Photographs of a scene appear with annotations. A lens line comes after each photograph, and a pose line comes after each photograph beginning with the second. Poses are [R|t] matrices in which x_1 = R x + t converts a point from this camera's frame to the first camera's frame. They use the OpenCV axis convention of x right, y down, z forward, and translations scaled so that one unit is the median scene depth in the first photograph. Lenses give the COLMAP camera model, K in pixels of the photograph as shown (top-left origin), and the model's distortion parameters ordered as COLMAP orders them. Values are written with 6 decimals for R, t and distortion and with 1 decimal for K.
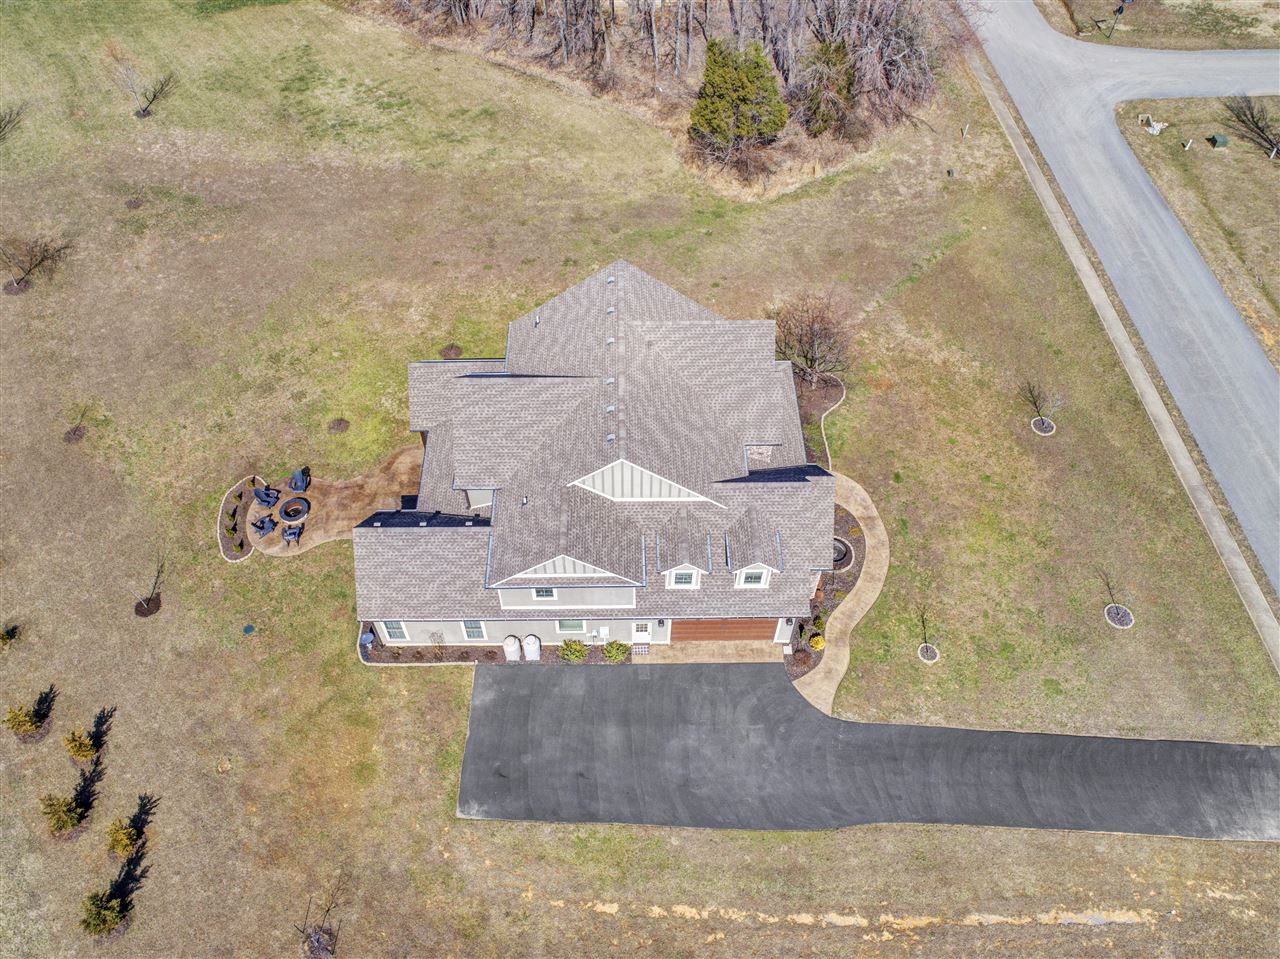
lens RADIAL K [[964.6, 0, 637.0], [0, 964.6, 478.7], [0, 0, 1]] dist [-0.025359, 0.010930]
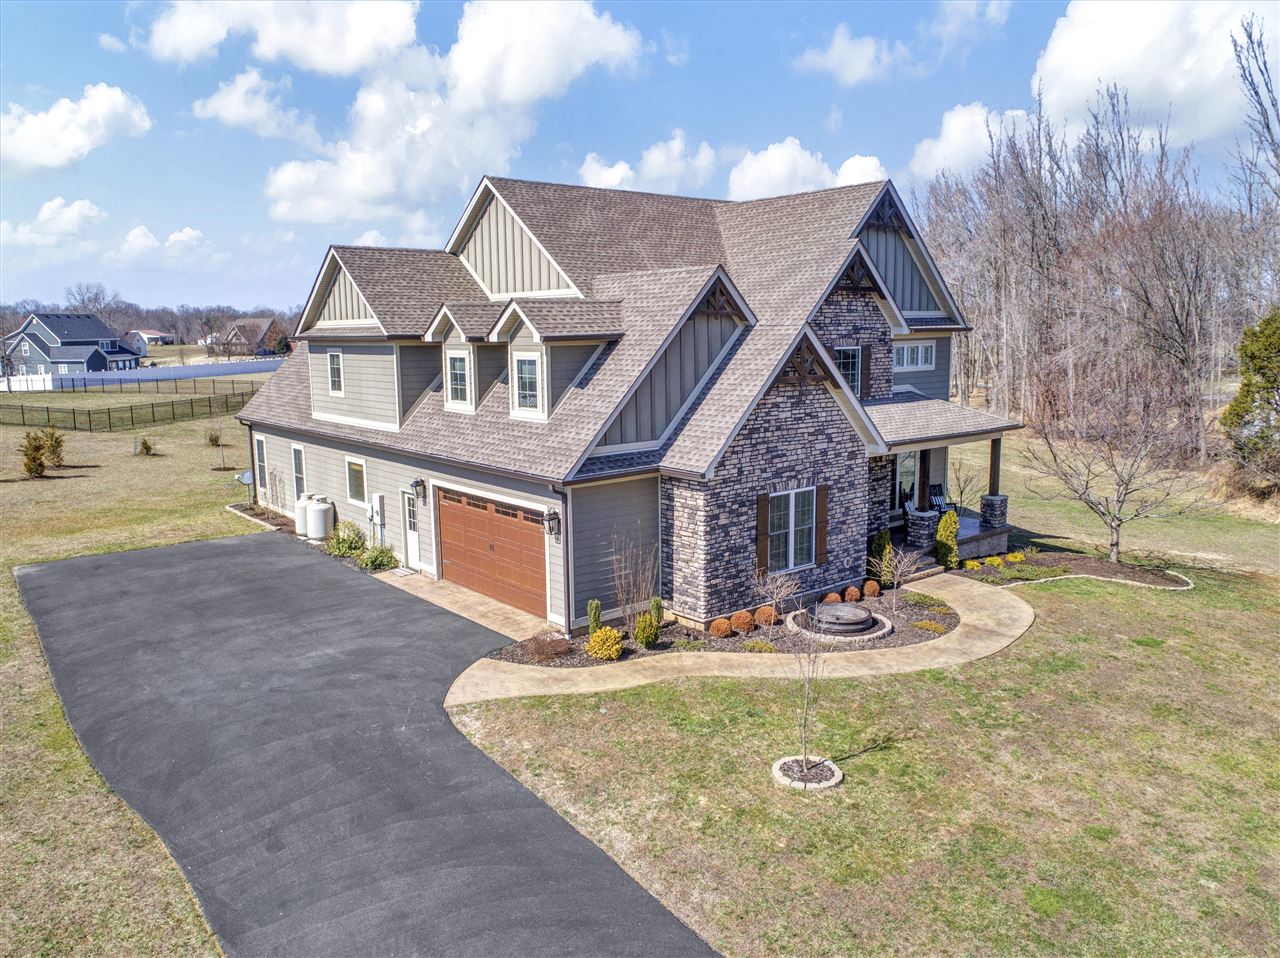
lens RADIAL K [[964.6, 0, 637.0], [0, 964.6, 478.2], [0, 0, 1]] dist [-0.025359, 0.010930]
pose [[0.623202, 0.105912, -0.774856, 0.522639], [-0.613763, 0.680273, -0.400654, 0.287586], [0.484679, 0.725266, 0.488953, 0.781874]]
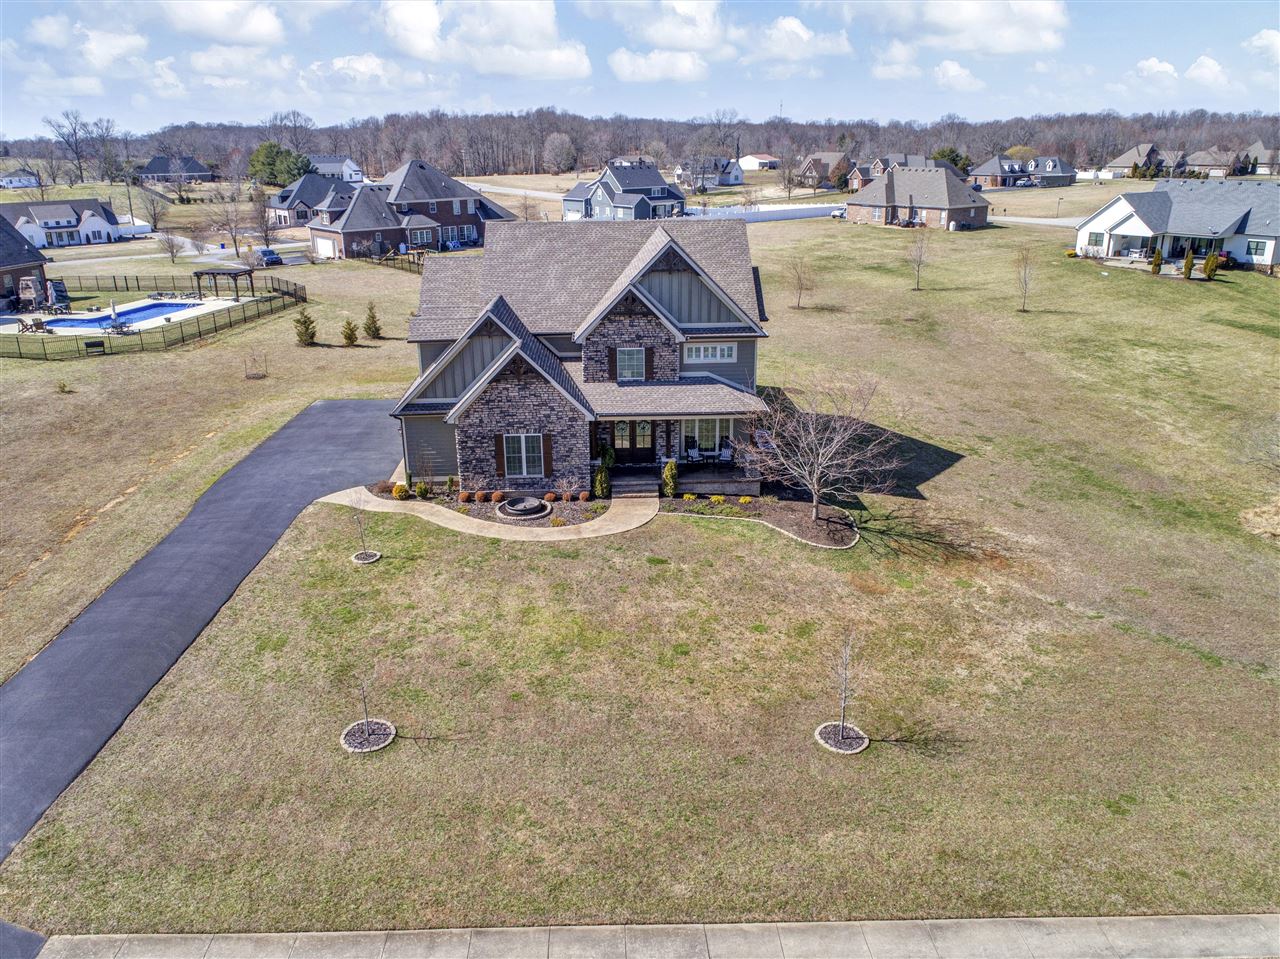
lens RADIAL K [[964.6, 0, 637.0], [0, 964.6, 478.7], [0, 0, 1]] dist [-0.025359, 0.010930]
pose [[0.024373, 0.325512, -0.945224, 1.058473], [-0.791583, 0.583758, 0.180621, -0.172822], [0.610576, 0.743820, 0.271898, 0.913882]]
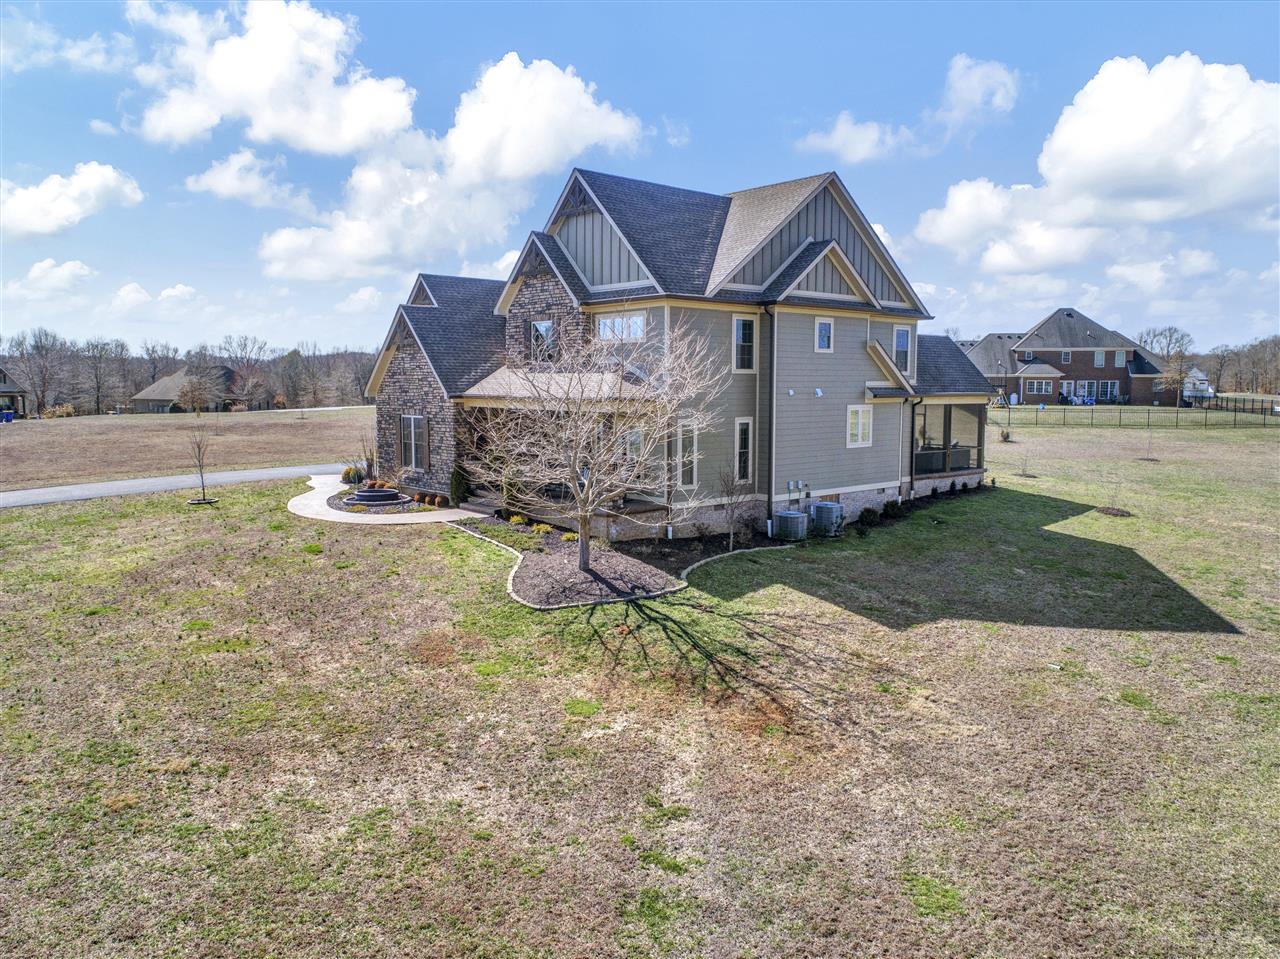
lens RADIAL K [[964.6, 0, 637.0], [0, 964.6, 478.7], [0, 0, 1]] dist [-0.025359, 0.010930]
pose [[-0.762321, 0.055909, -0.644780, 0.543845], [-0.521074, 0.537874, 0.662702, -0.505312], [0.383862, 0.841169, -0.380899, 1.450619]]
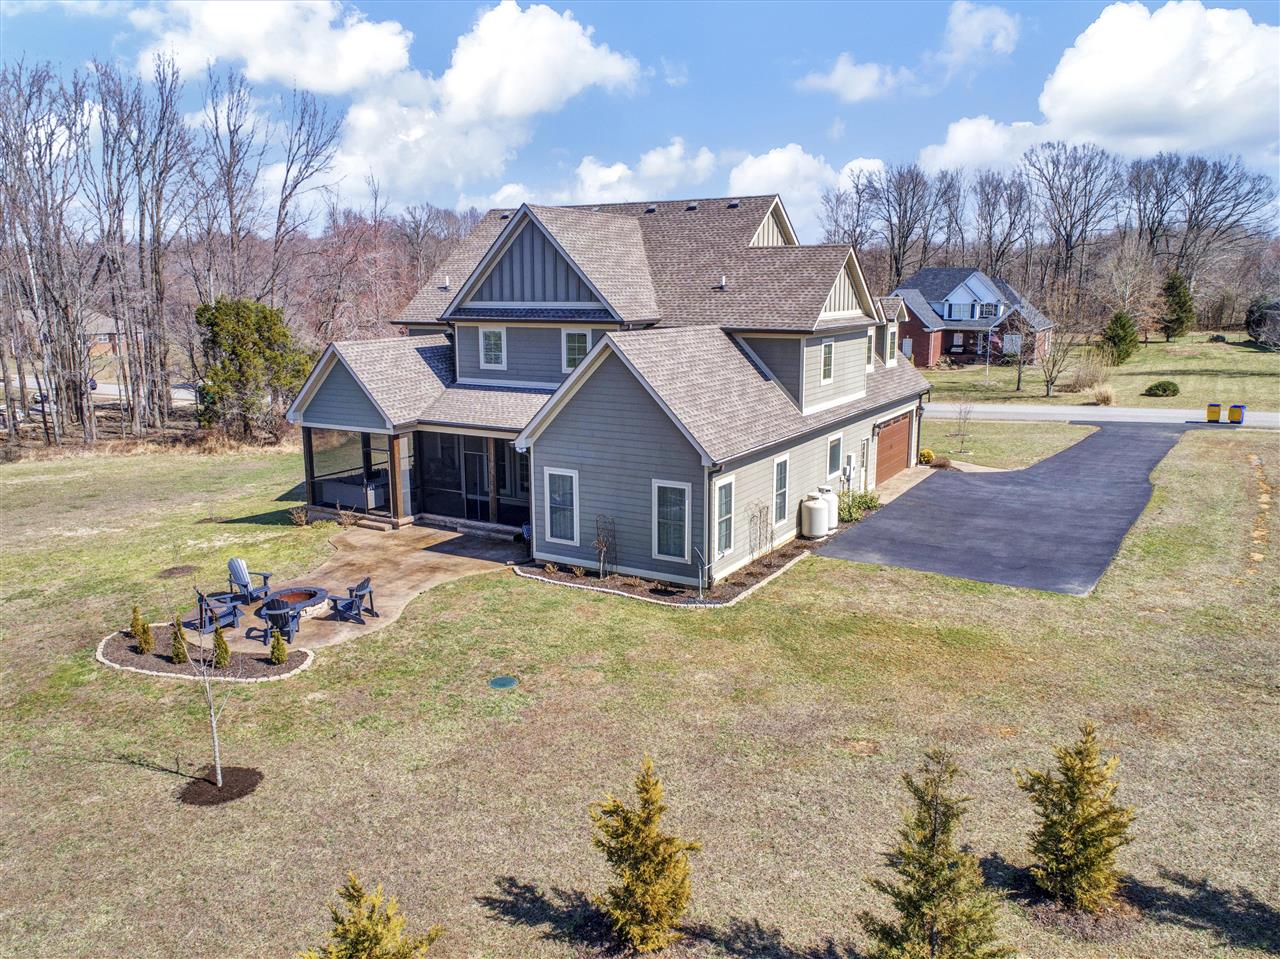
lens RADIAL K [[964.6, 0, 637.0], [0, 964.6, 478.7], [0, 0, 1]] dist [-0.025359, 0.010930]
pose [[0.519030, -0.176764, 0.836279, -0.723647], [0.687133, 0.668202, -0.285226, 0.263138], [-0.508385, 0.722676, 0.468278, 0.758195]]
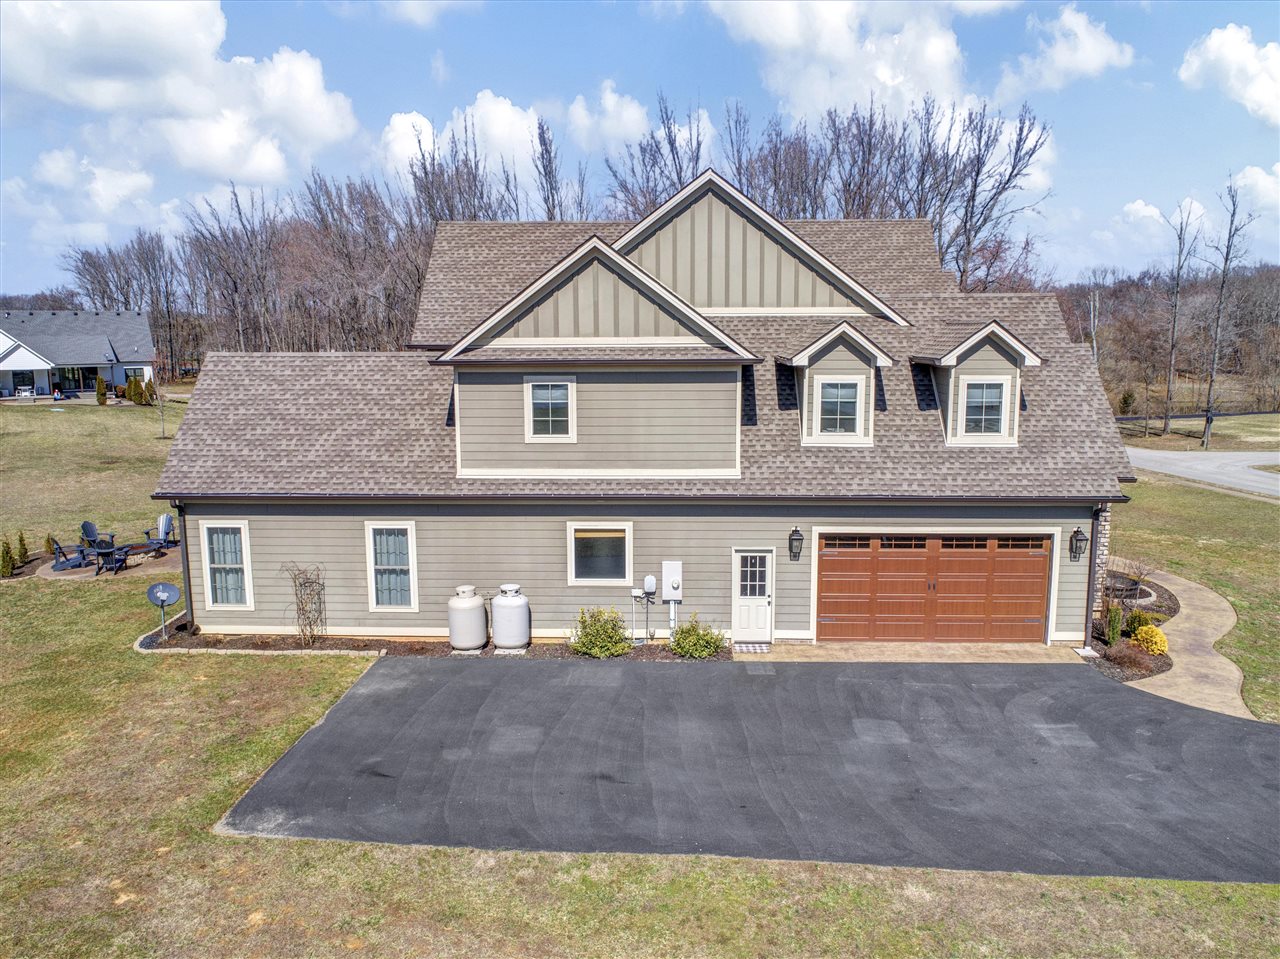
lens RADIAL K [[964.6, 0, 637.0], [0, 964.6, 478.7], [0, 0, 1]] dist [-0.025359, 0.010930]
pose [[0.998690, -0.002872, -0.051087, -0.027002], [-0.033554, 0.717012, -0.696253, 0.447660], [0.038630, 0.697055, 0.715976, 0.642914]]
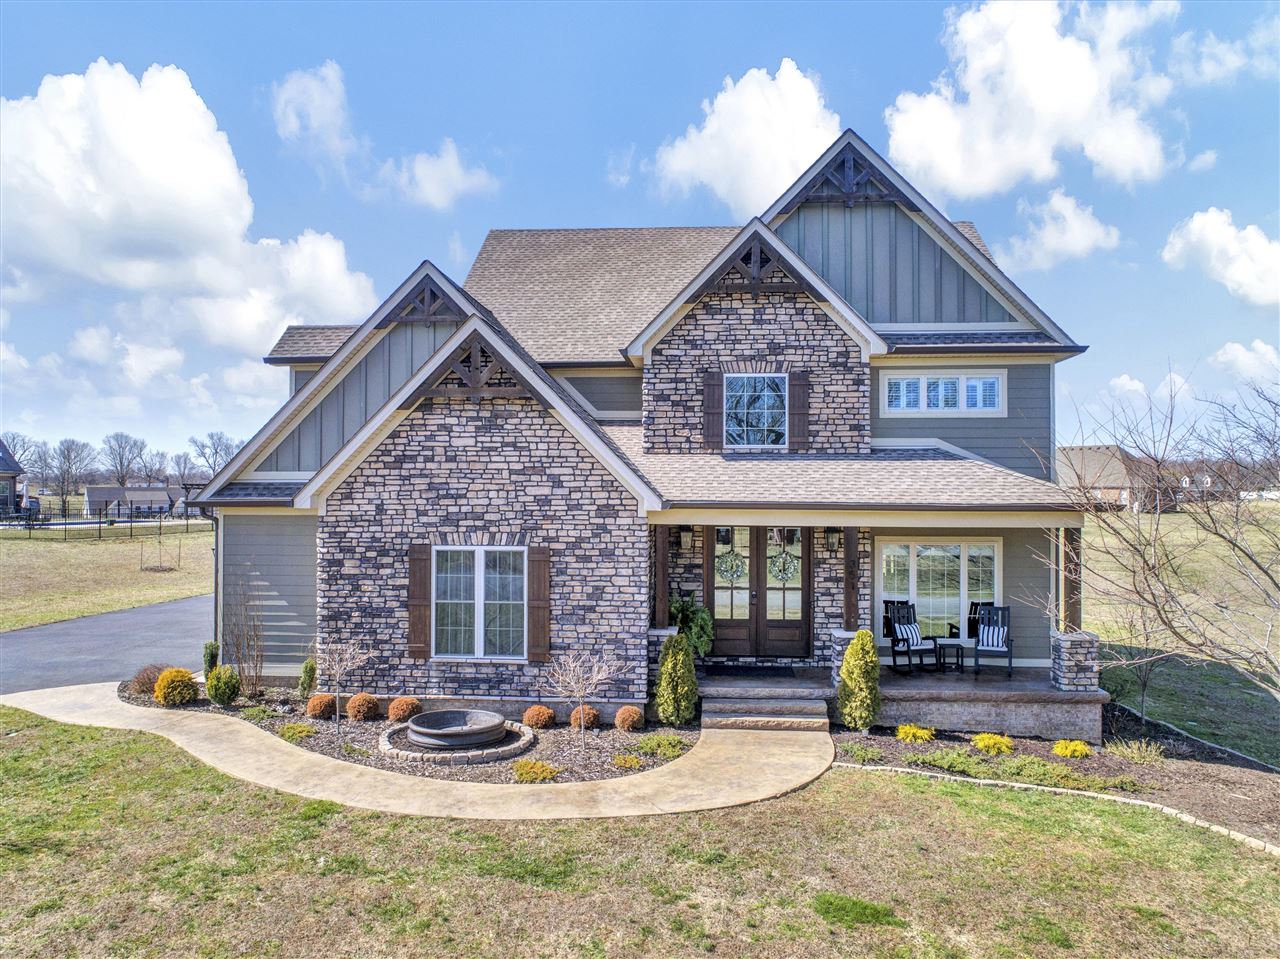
lens RADIAL K [[964.6, 0, 637.0], [0, 964.6, 478.7], [0, 0, 1]] dist [-0.025359, 0.010930]
pose [[-0.090983, -0.021149, -0.995628, 0.543533], [-0.797162, 0.600769, 0.060085, -0.033424], [0.596871, 0.799143, -0.071519, 1.101727]]
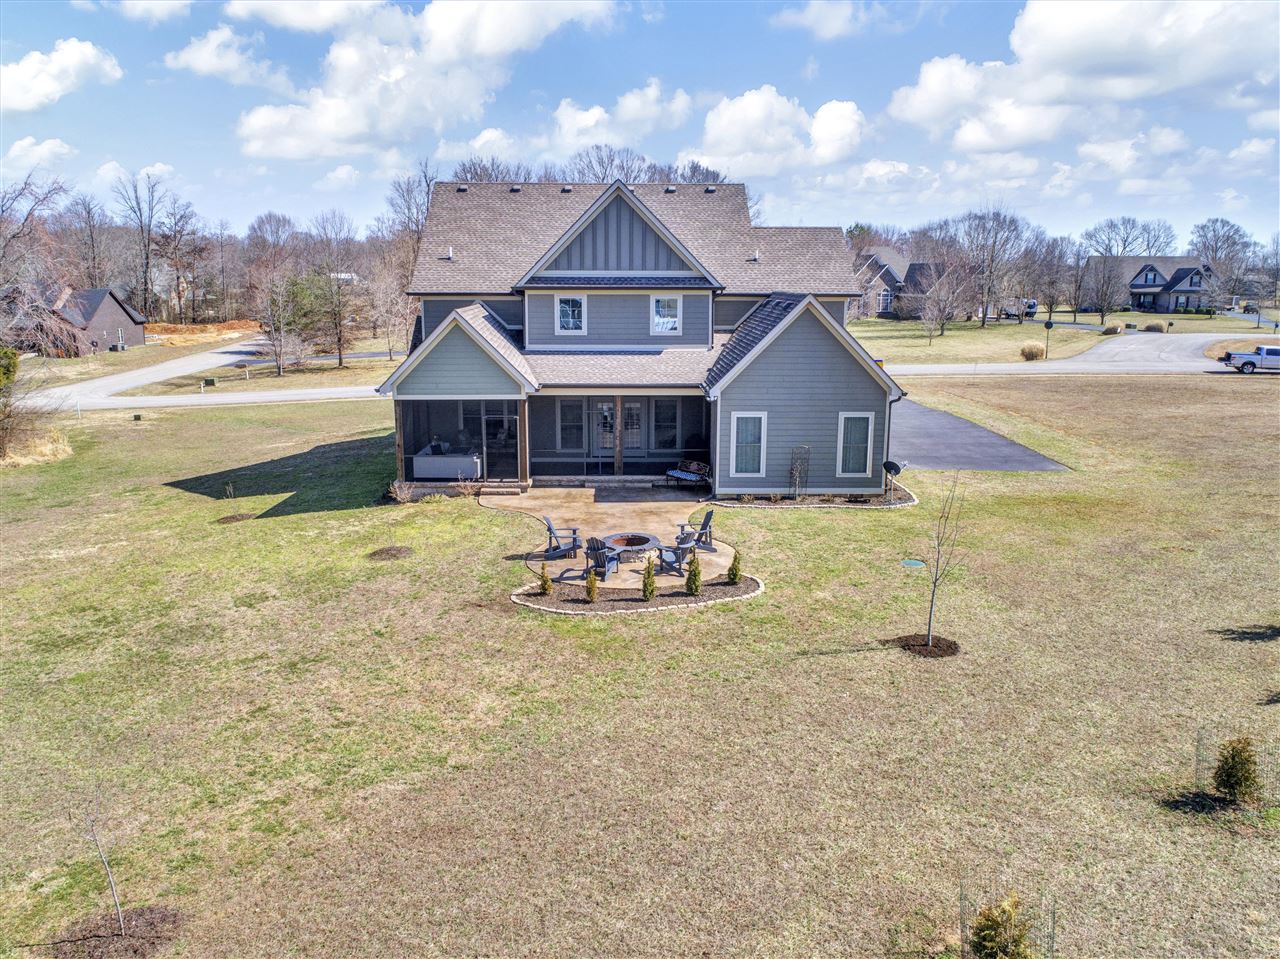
lens RADIAL K [[964.6, 0, 637.0], [0, 964.6, 478.7], [0, 0, 1]] dist [-0.025359, 0.010930]
pose [[-0.003800, -0.212424, 0.977170, -0.924026], [0.796816, 0.589781, 0.131309, -0.051824], [-0.604210, 0.779124, 0.167022, 1.012416]]
